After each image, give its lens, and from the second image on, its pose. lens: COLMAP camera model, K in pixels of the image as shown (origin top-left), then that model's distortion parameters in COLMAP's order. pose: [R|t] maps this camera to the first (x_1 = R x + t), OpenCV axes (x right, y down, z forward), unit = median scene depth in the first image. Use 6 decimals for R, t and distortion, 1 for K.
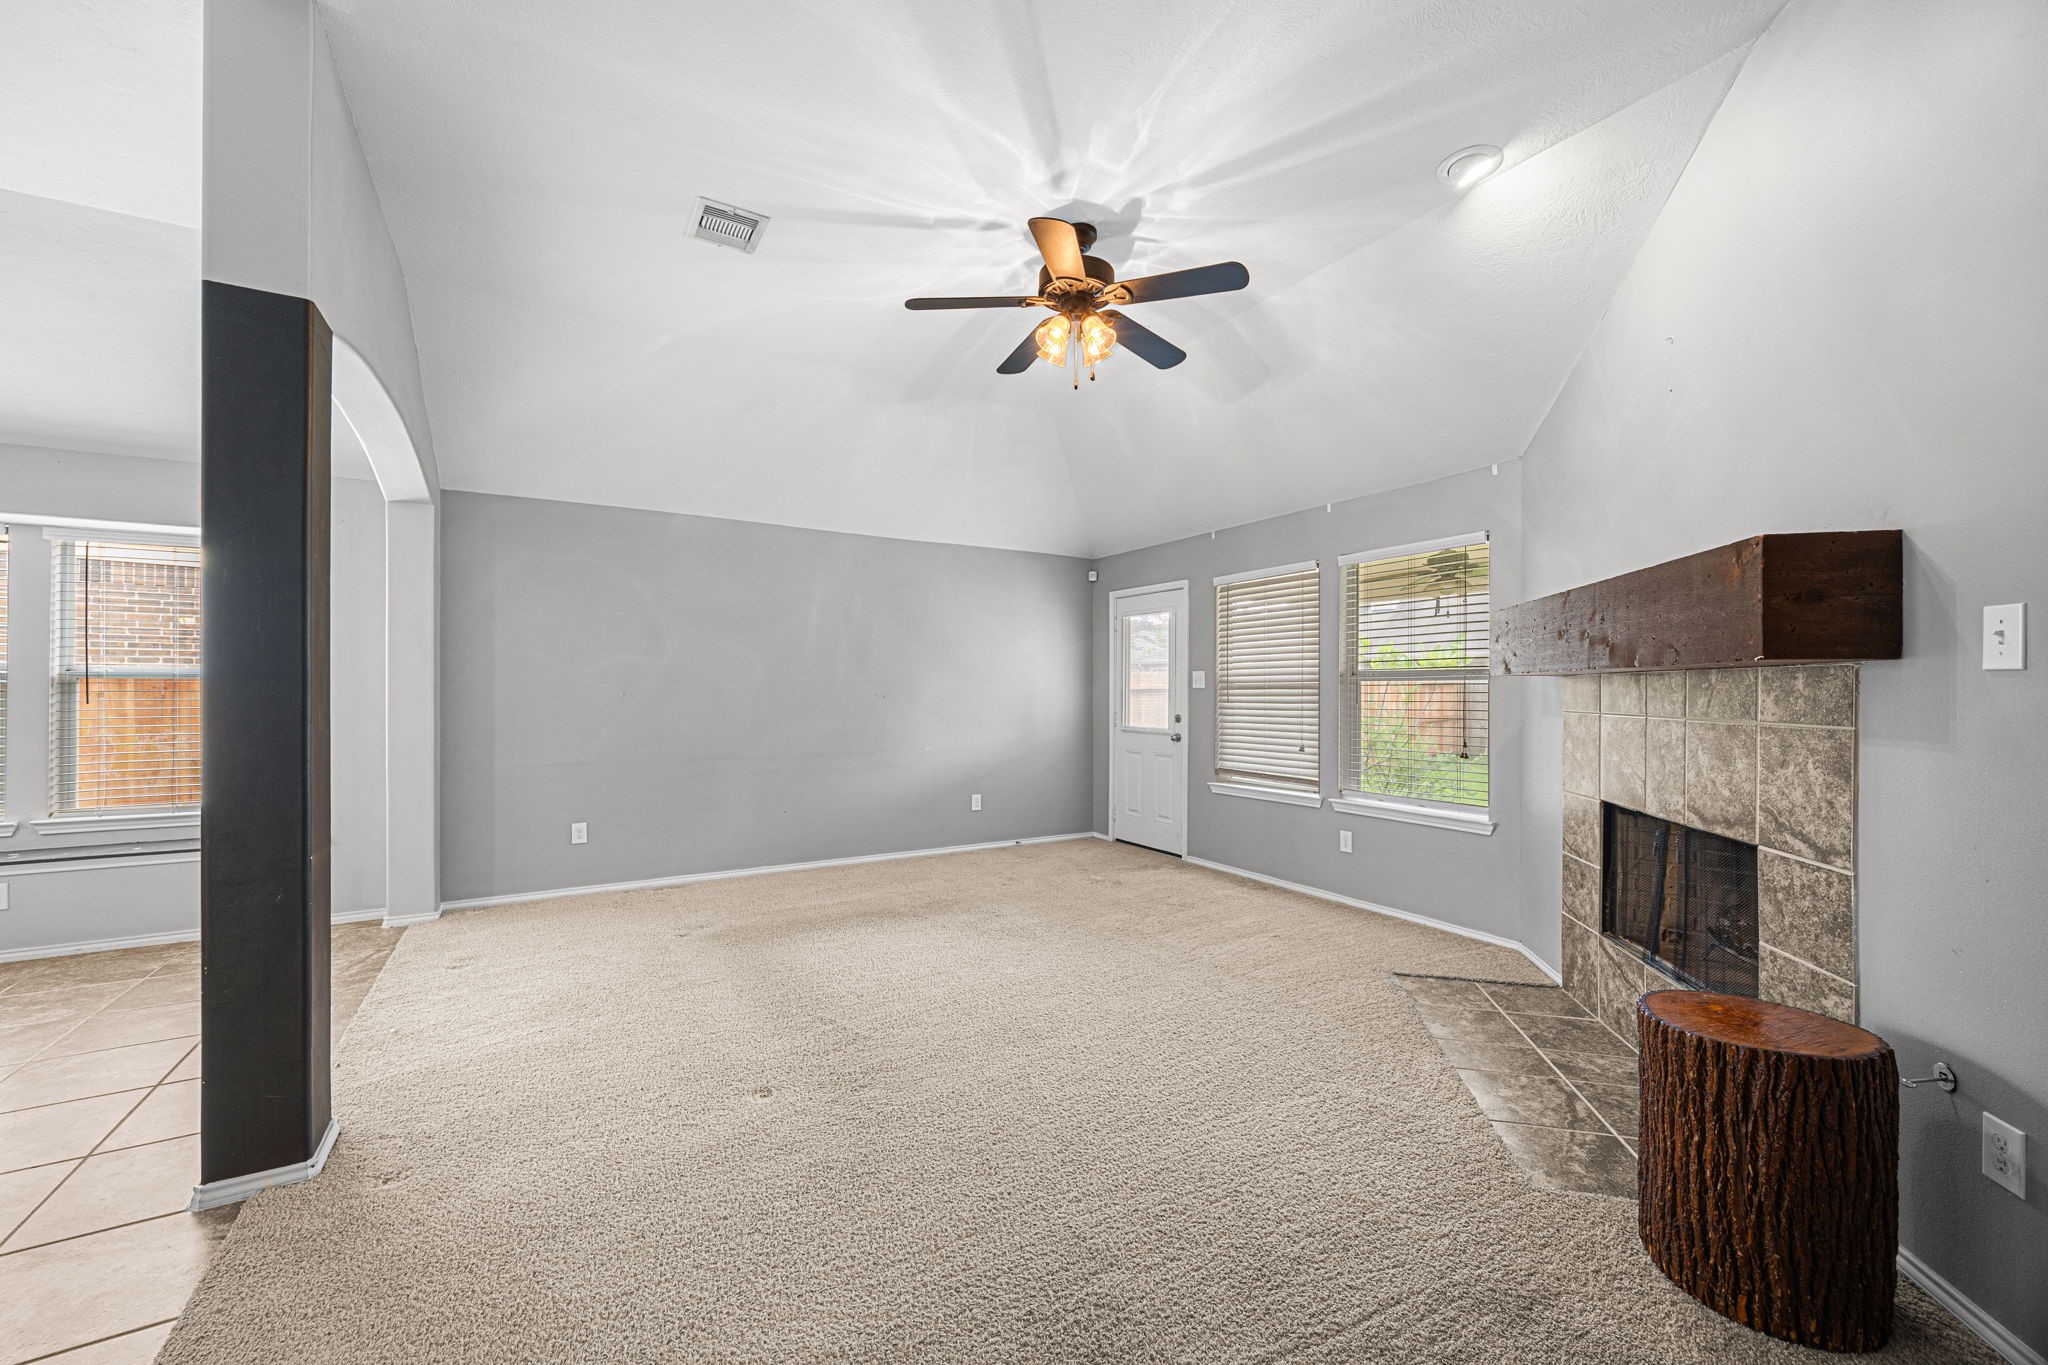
lens RADIAL K [[790.9, 0, 1028.5], [0, 790.9, 696.4], [0, 0, 1]] dist [-0.006082, -0.000607]
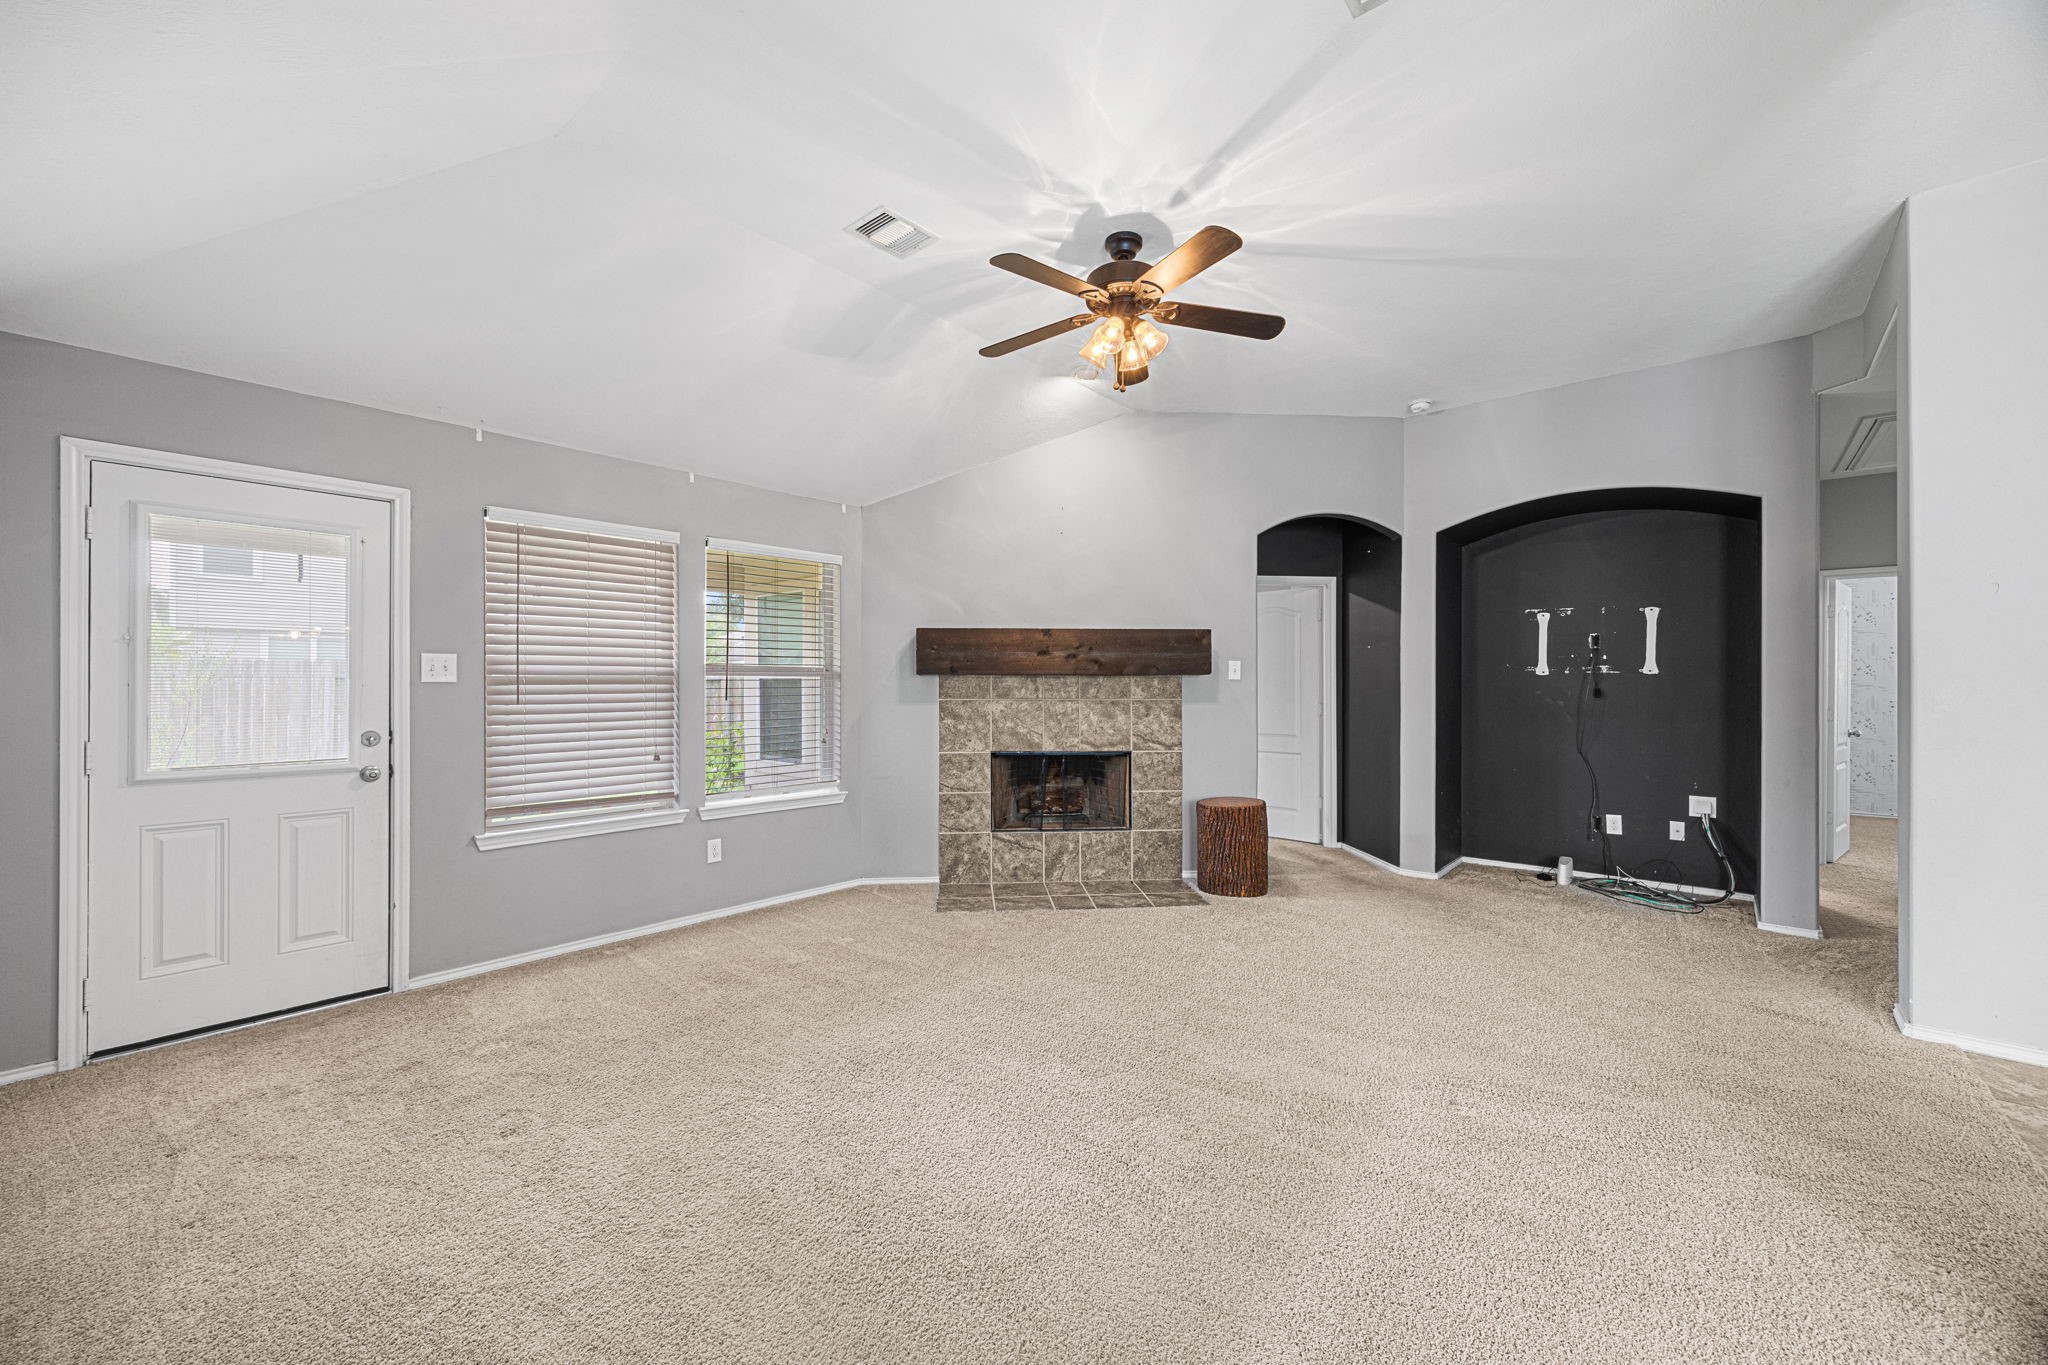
lens RADIAL K [[790.9, 0, 1008.2], [0, 790.9, 687.8], [0, 0, 1]] dist [-0.006082, -0.000607]
pose [[-0.288261, -0.007951, 0.957519, -0.987789], [0.005106, 0.999939, 0.009841, -0.020759], [-0.957538, 0.007726, -0.288203, 1.621904]]
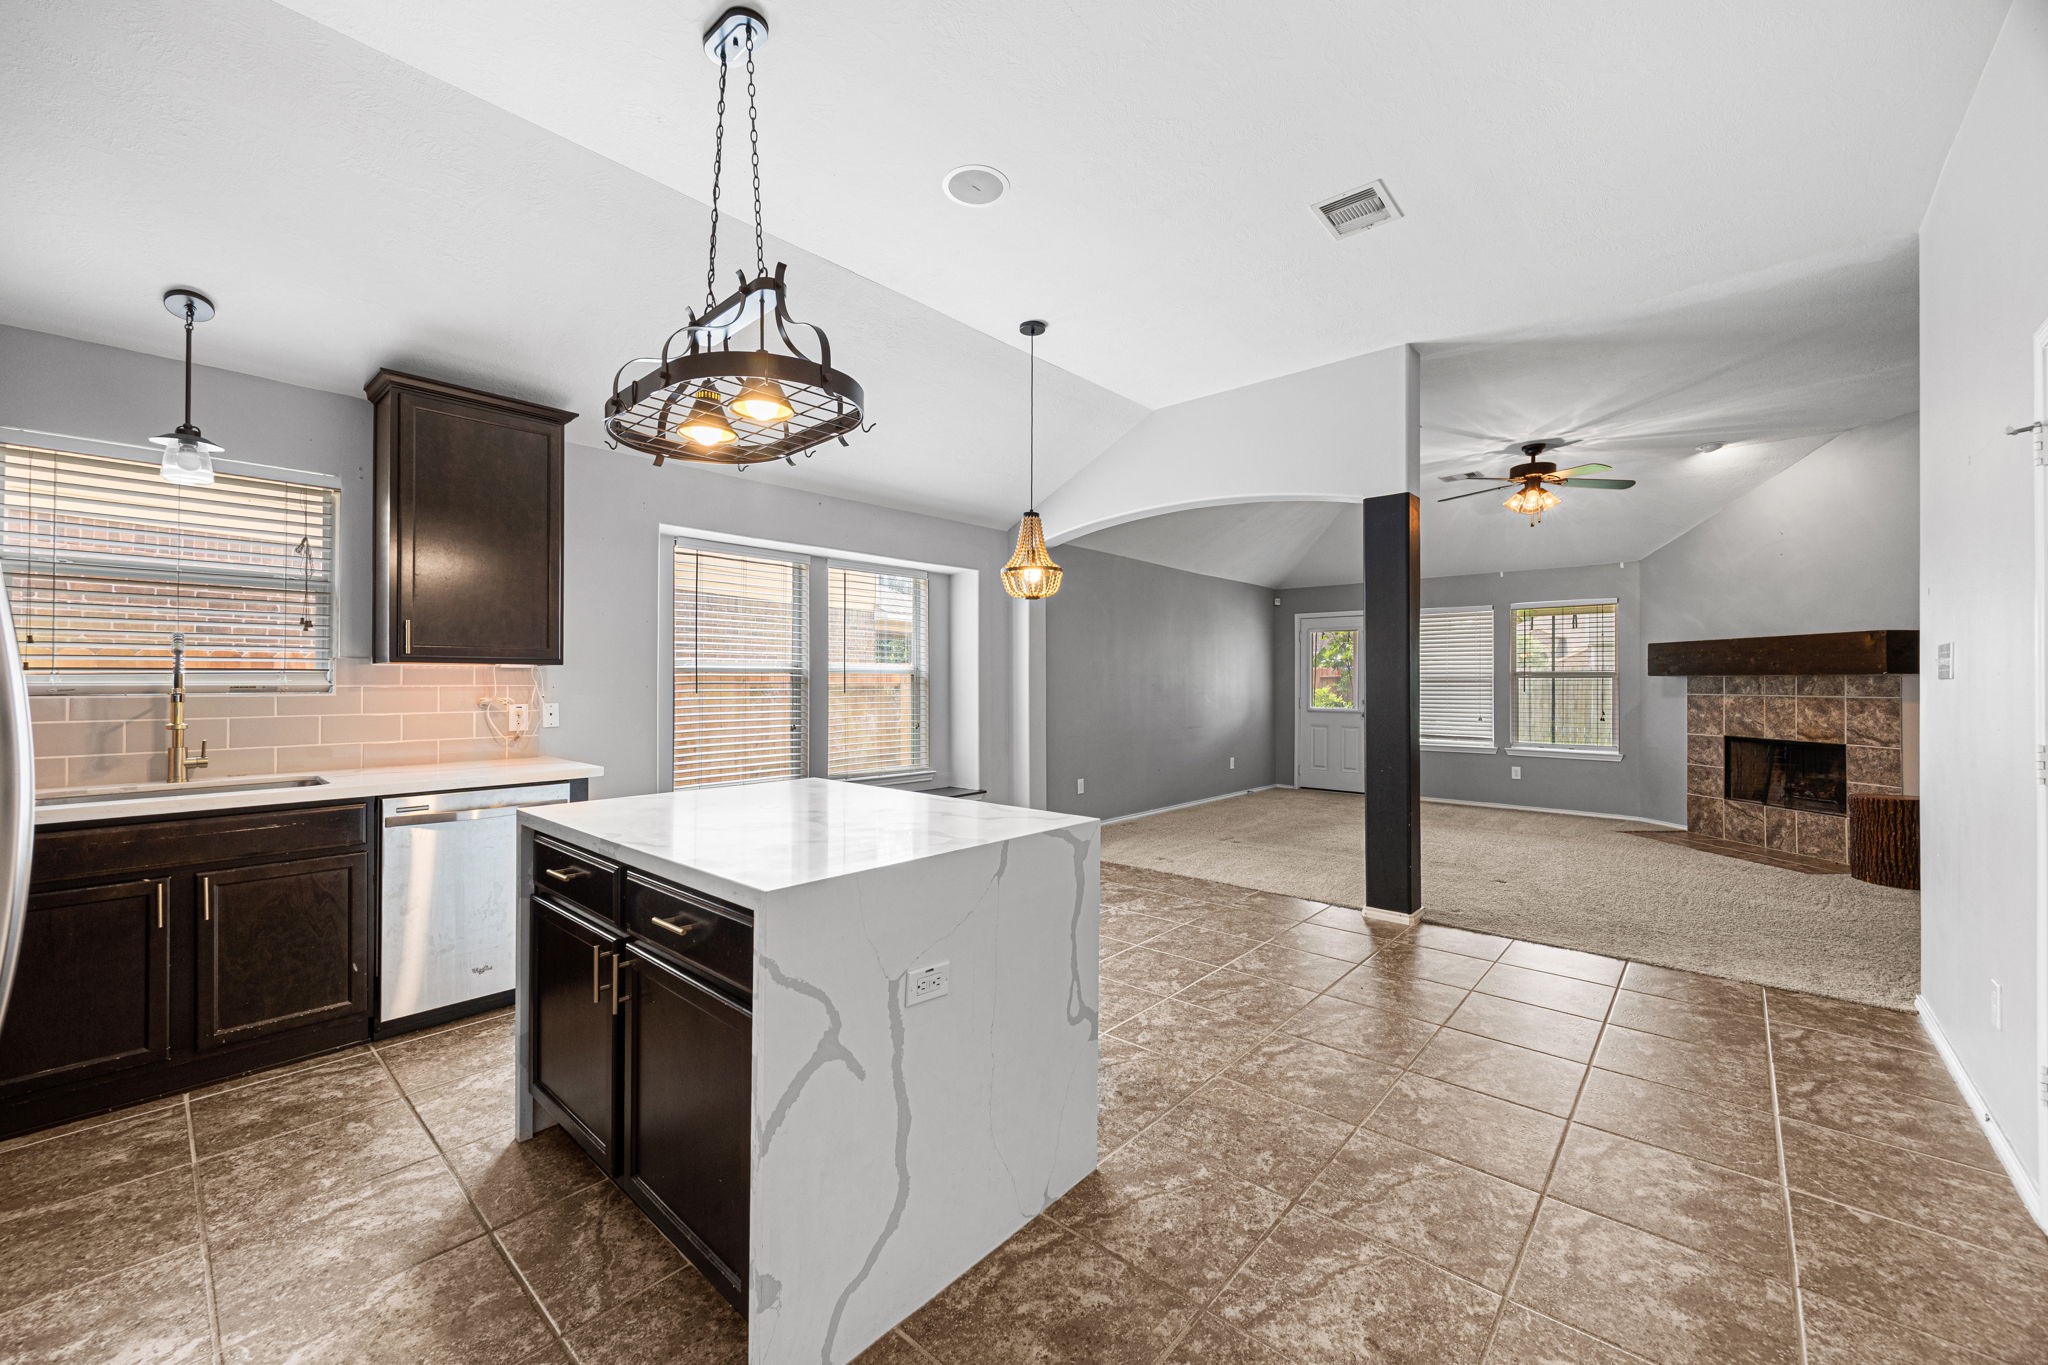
lens RADIAL K [[790.9, 0, 1031.1], [0, 790.9, 682.7], [0, 0, 1]] dist [-0.006082, -0.000607]
pose [[0.954205, -0.002062, 0.299146, -1.889650], [0.003878, 0.999977, -0.005478, -0.006606], [-0.299128, 0.006387, 0.954192, -0.518019]]
